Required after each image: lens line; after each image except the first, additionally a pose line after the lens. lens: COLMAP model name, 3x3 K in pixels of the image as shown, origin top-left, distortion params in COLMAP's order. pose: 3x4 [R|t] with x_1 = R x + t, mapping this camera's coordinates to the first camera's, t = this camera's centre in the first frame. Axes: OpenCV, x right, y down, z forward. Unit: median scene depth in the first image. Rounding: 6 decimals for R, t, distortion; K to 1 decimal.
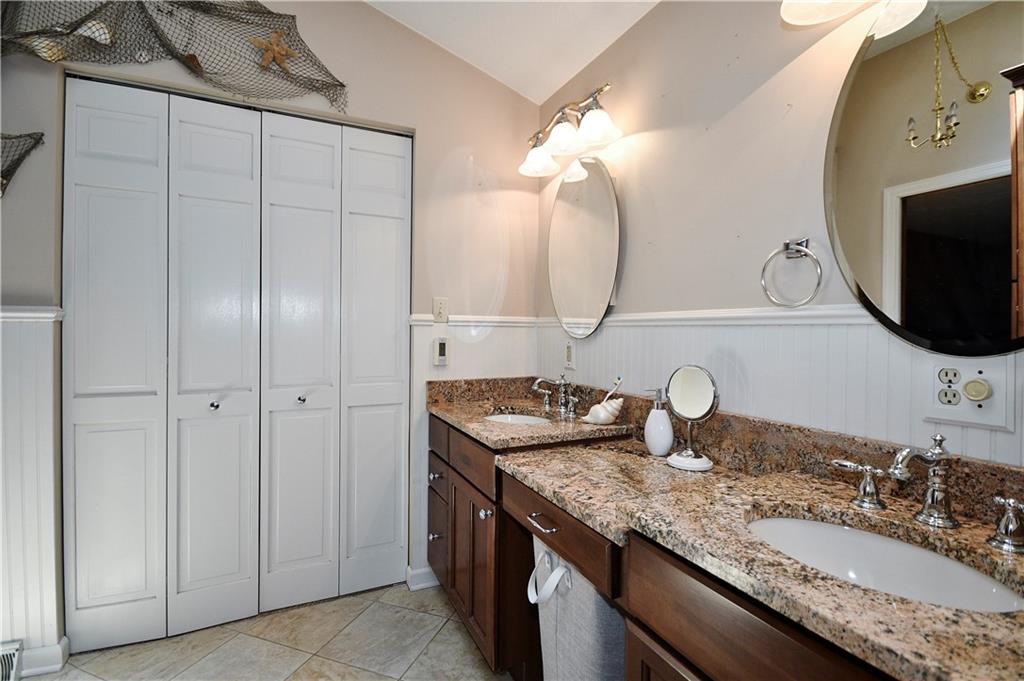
lens RADIAL K [[459.3, 0, 503.1], [0, 459.3, 337.2], [0, 0, 1]] dist [-0.003185, -0.000769]
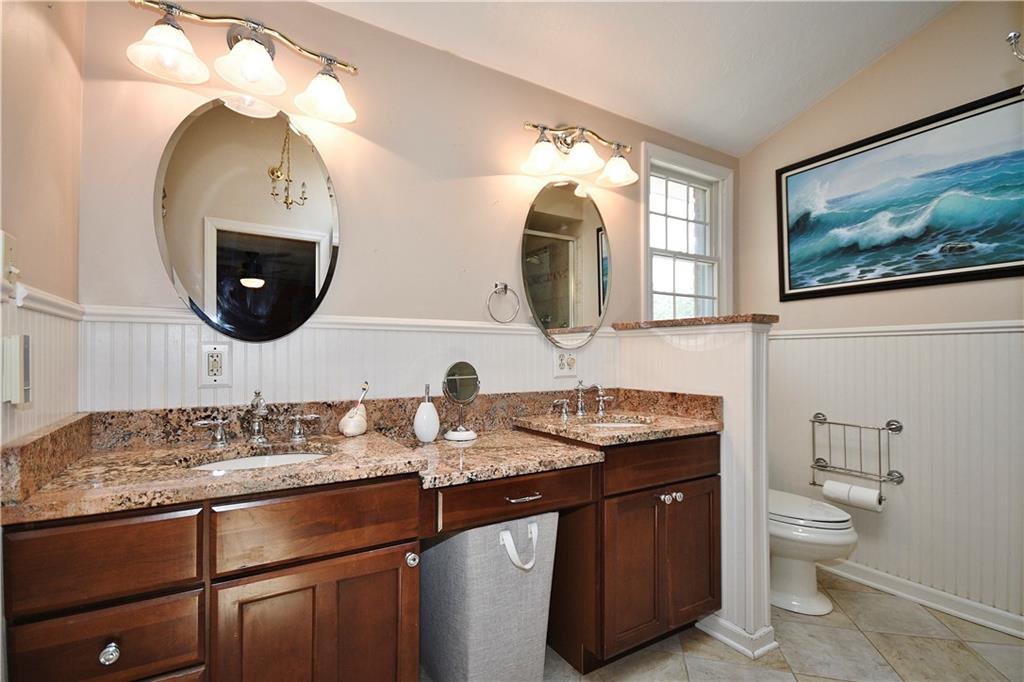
lens RADIAL K [[467.1, 0, 502.0], [0, 467.1, 345.6], [0, 0, 1]] dist [-0.001080, -0.000071]
pose [[-0.090492, 0.015044, 0.995784, -0.989686], [0.011156, 0.999838, -0.014092, 0.038724], [-0.995835, 0.009834, -0.090645, 1.068098]]
